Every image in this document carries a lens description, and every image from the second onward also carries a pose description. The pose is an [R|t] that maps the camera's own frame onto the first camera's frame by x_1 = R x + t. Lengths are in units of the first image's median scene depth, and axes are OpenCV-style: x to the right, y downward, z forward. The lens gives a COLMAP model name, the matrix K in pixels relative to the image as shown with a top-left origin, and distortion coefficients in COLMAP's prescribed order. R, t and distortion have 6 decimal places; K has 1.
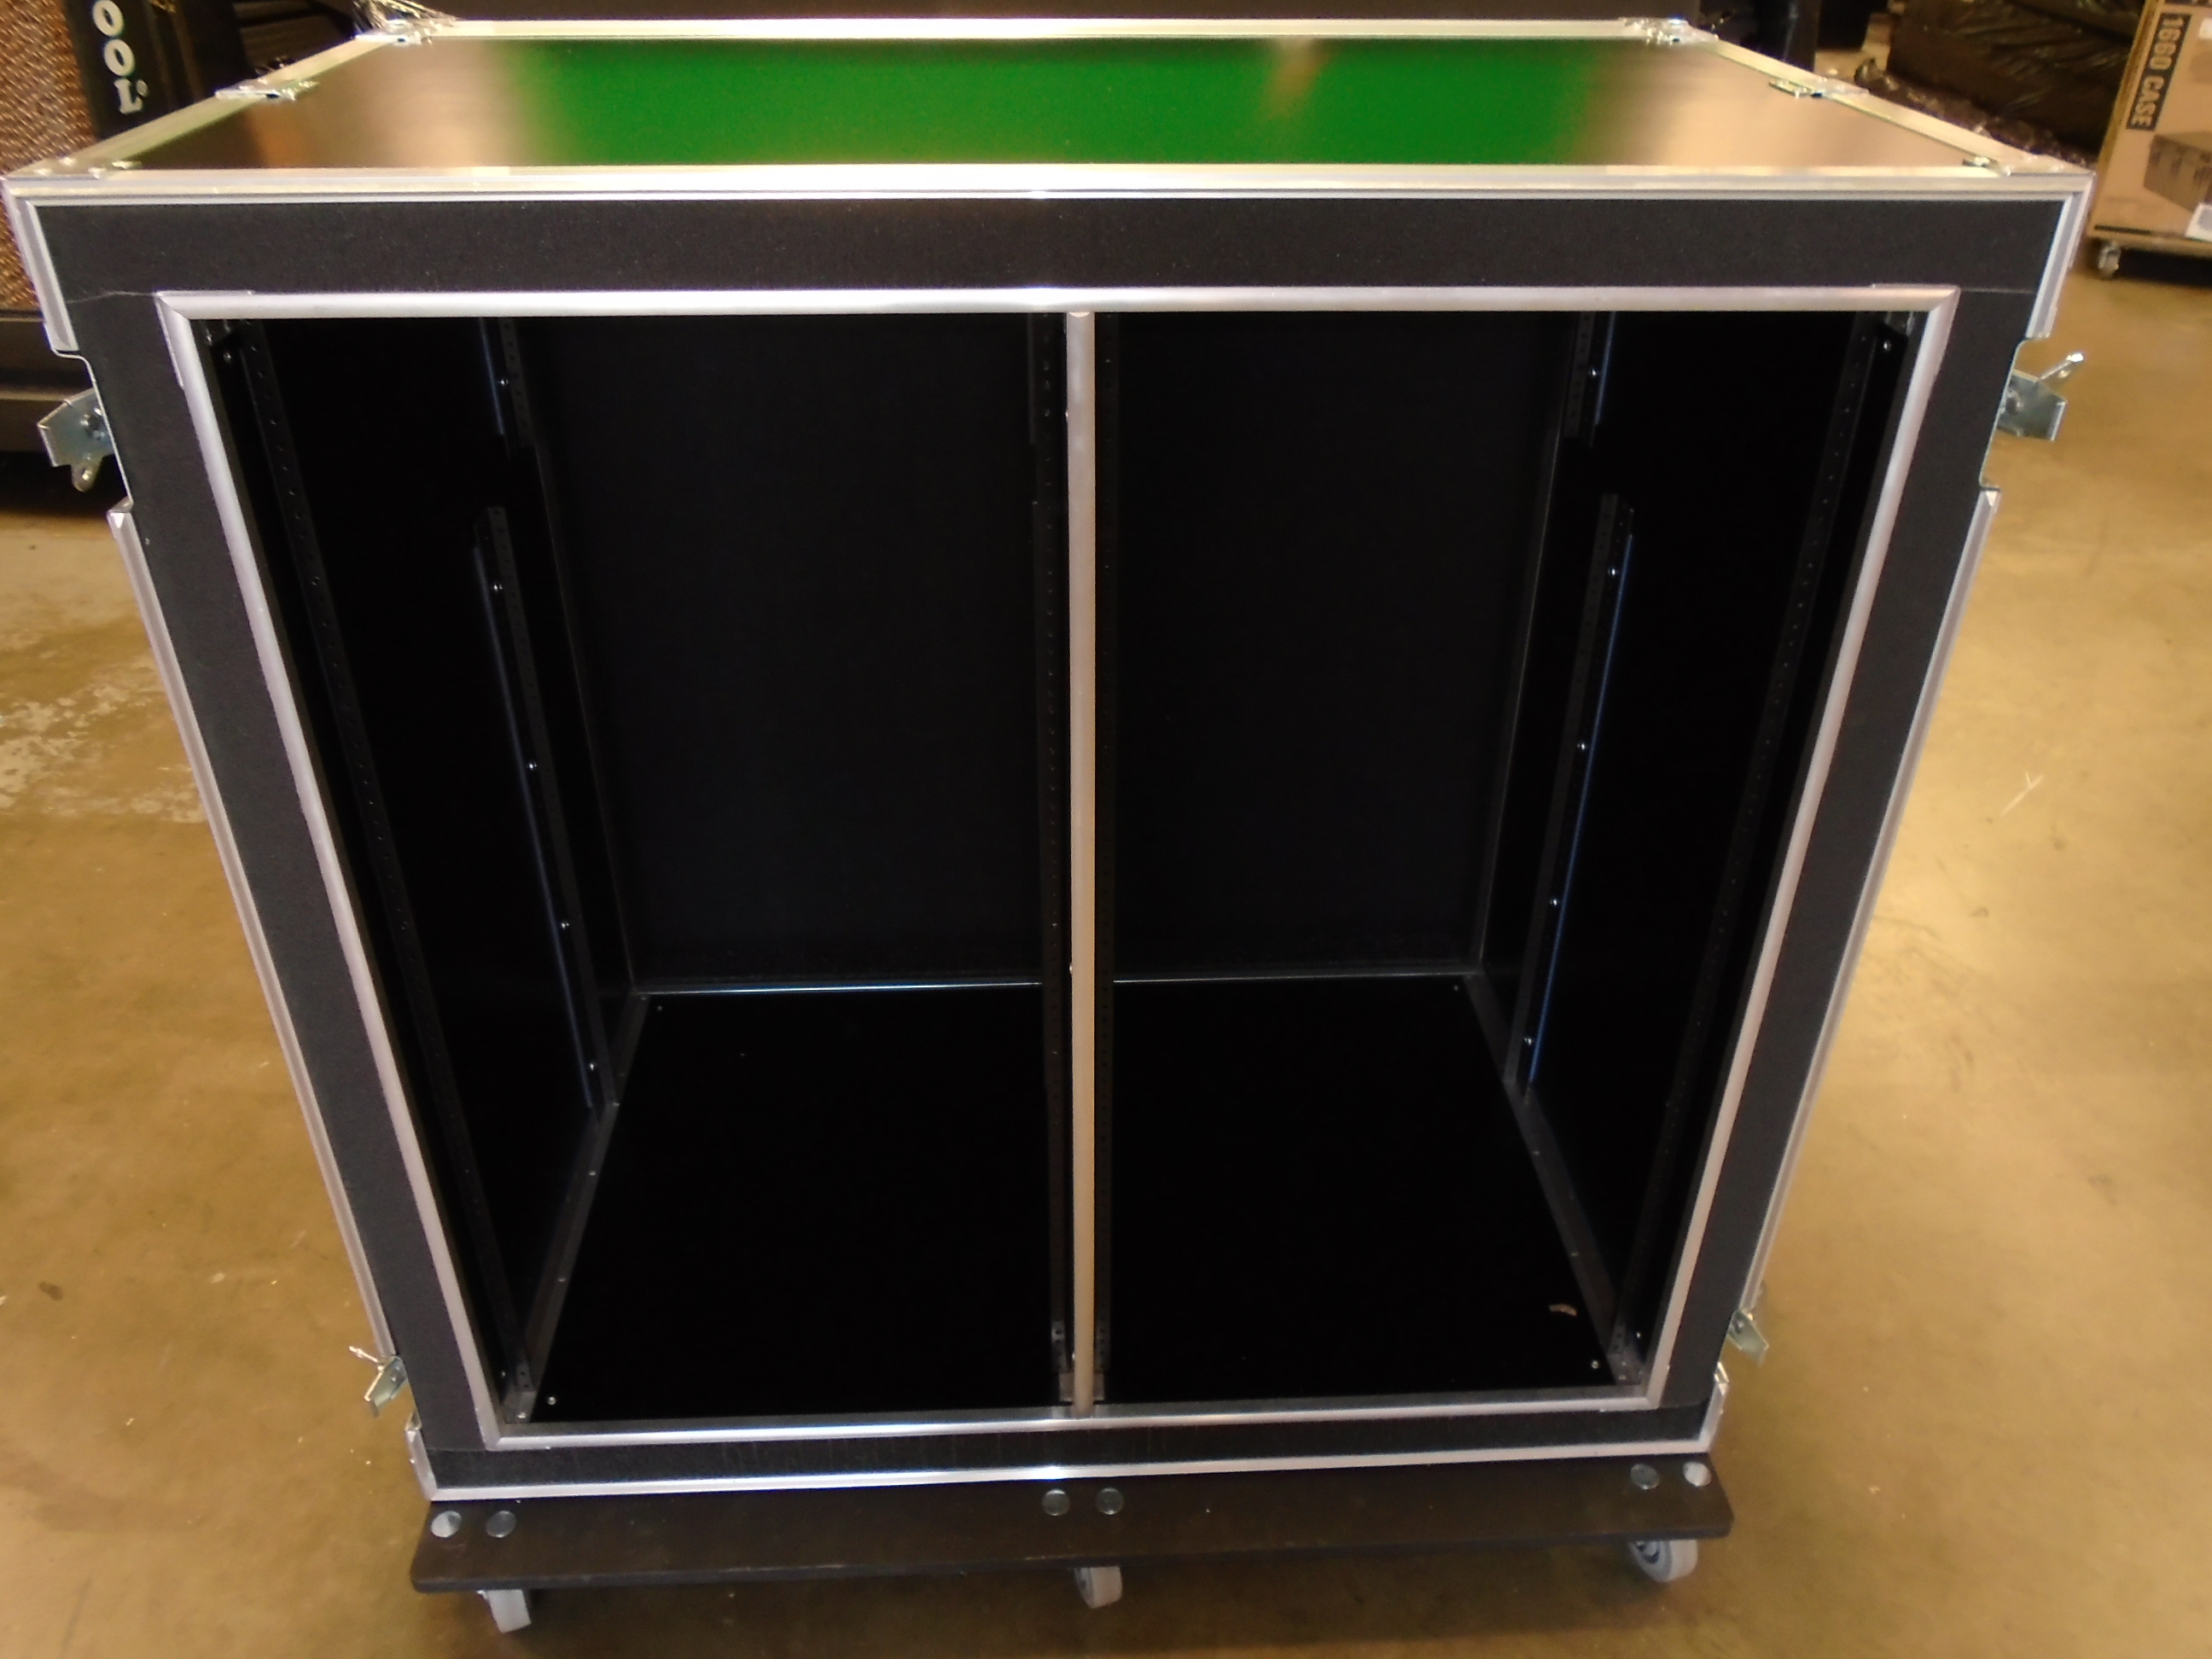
lens RADIAL K [[1677.3, 0, 1122.2], [0, 1677.3, 805.6], [0, 0, 1]] dist [-0.003575, -0.000259]
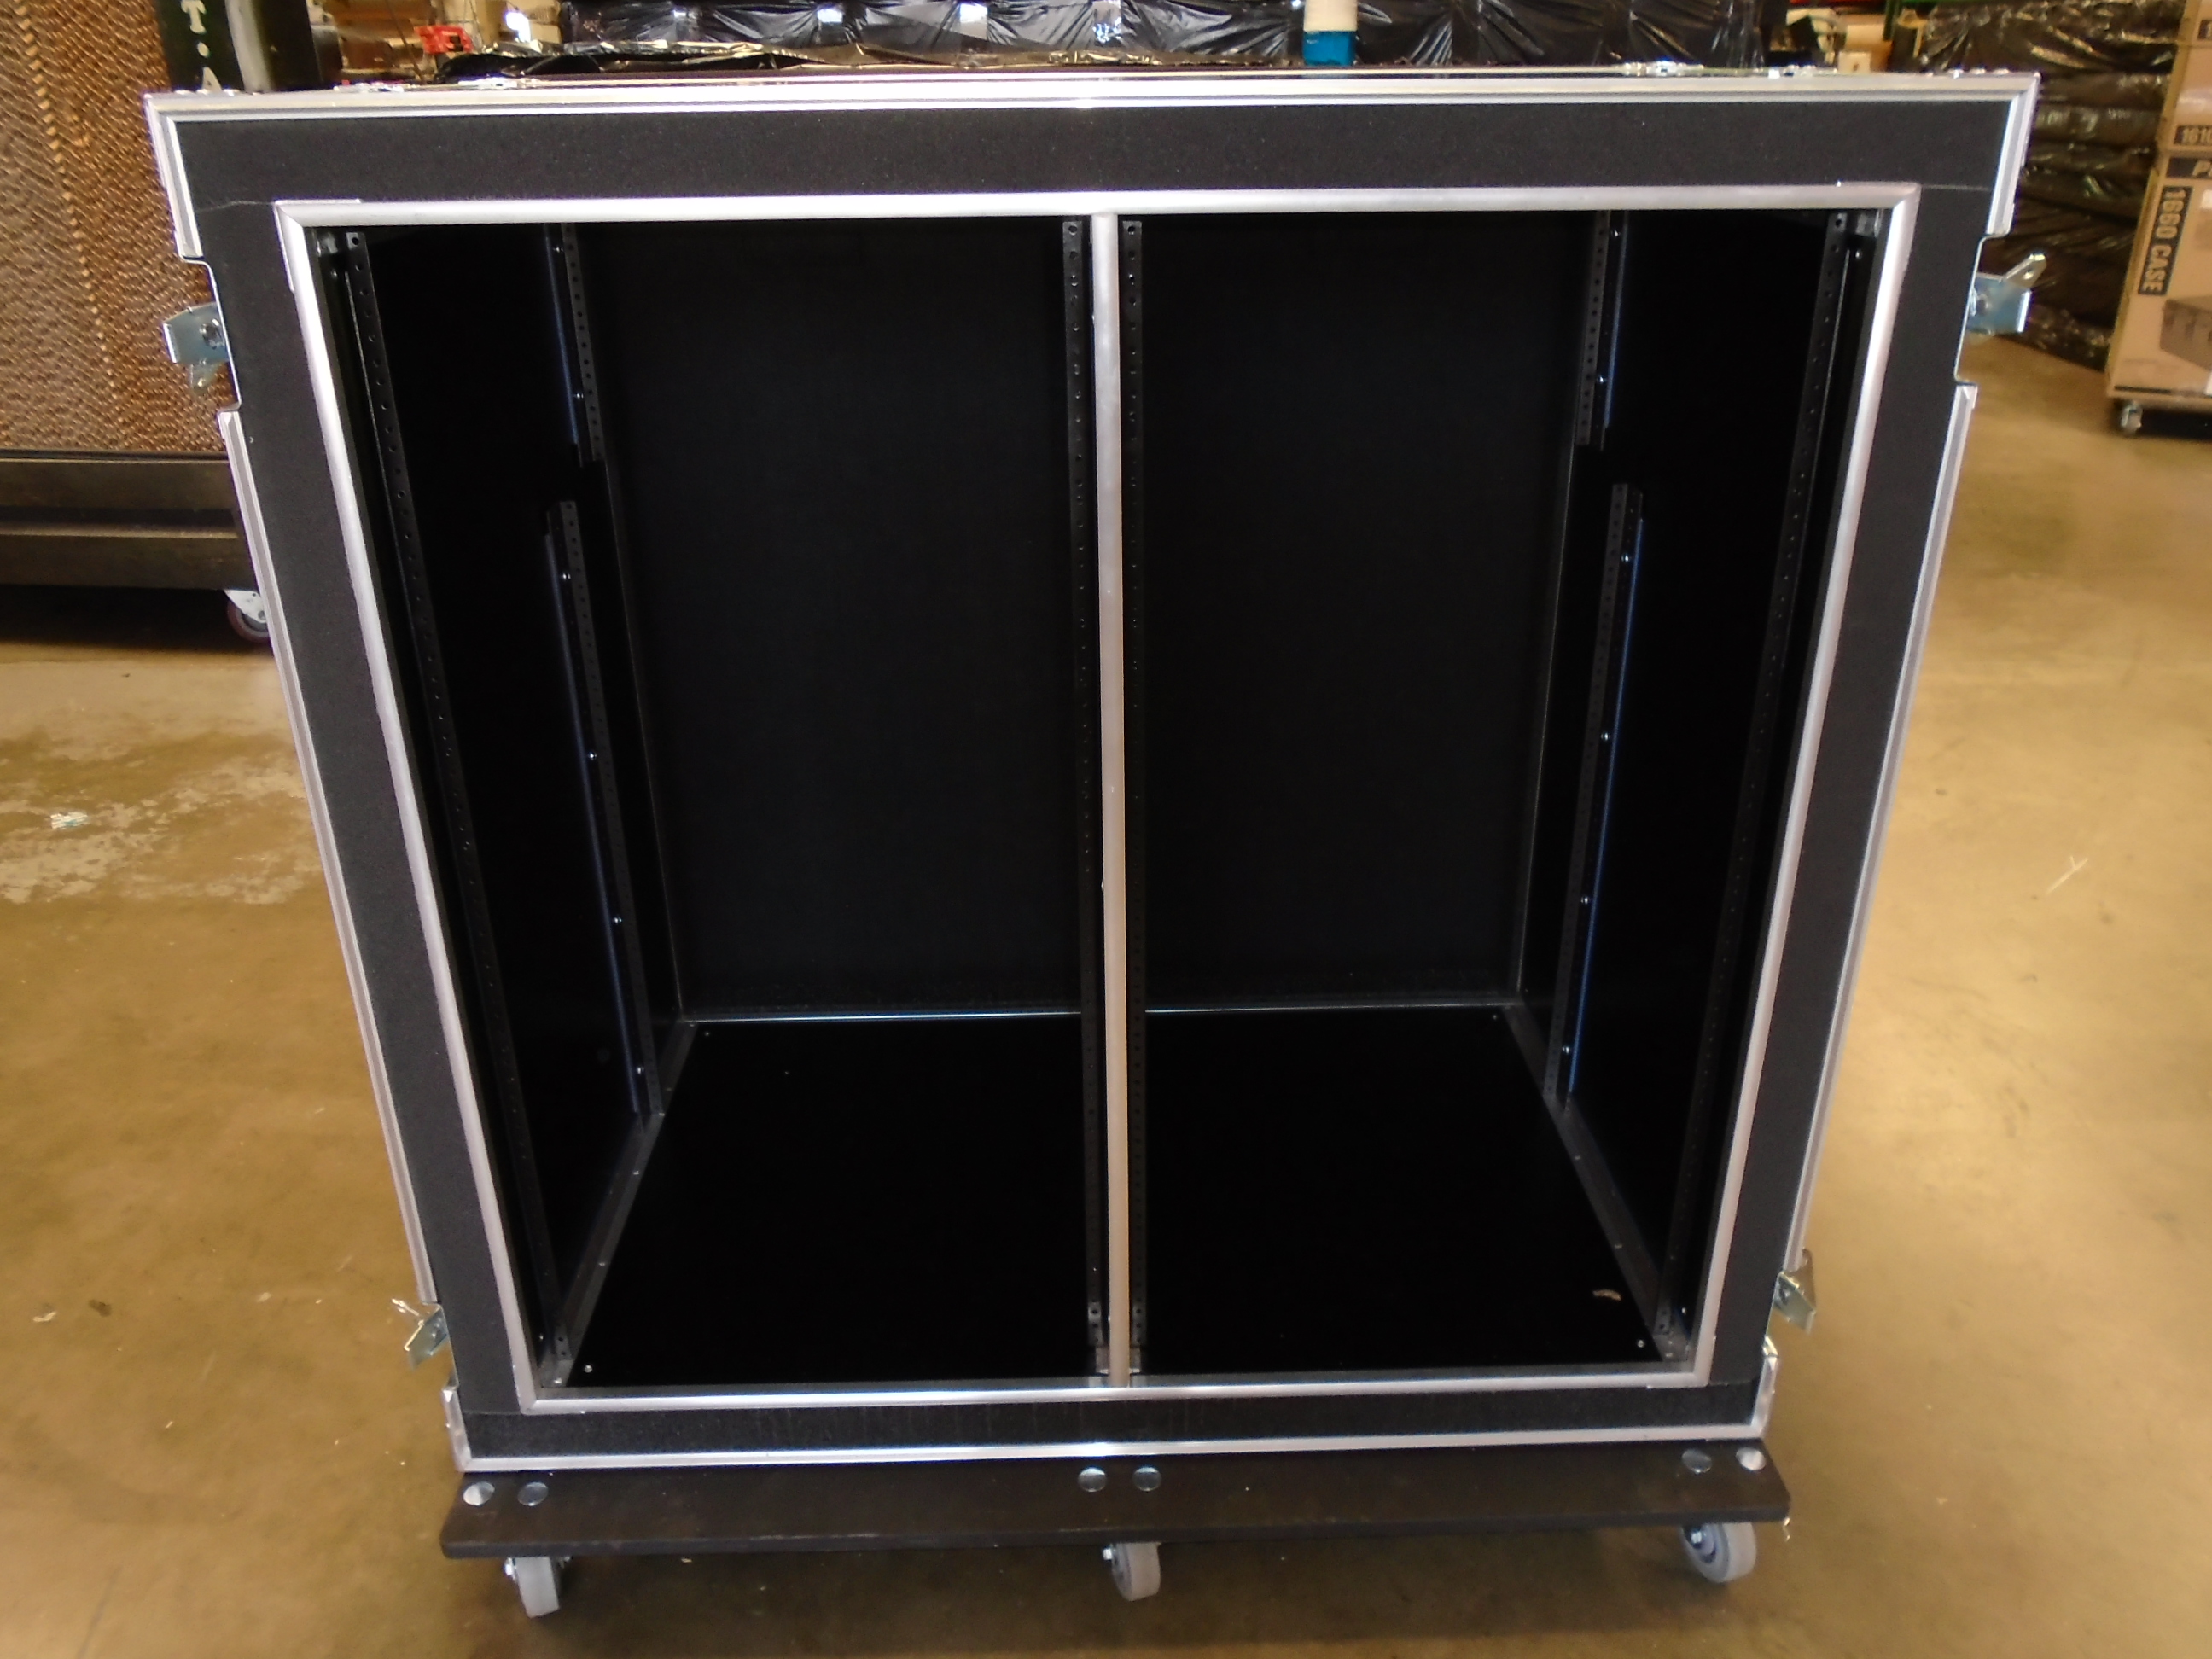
lens RADIAL K [[1677.3, 0, 1124.9], [0, 1677.3, 808.7], [0, 0, 1]] dist [-0.003575, -0.000259]
pose [[0.999519, -0.006854, -0.030234, 0.011360], [0.003022, 0.992150, -0.125017, 0.139094], [0.030853, 0.124865, 0.991694, -0.022077]]
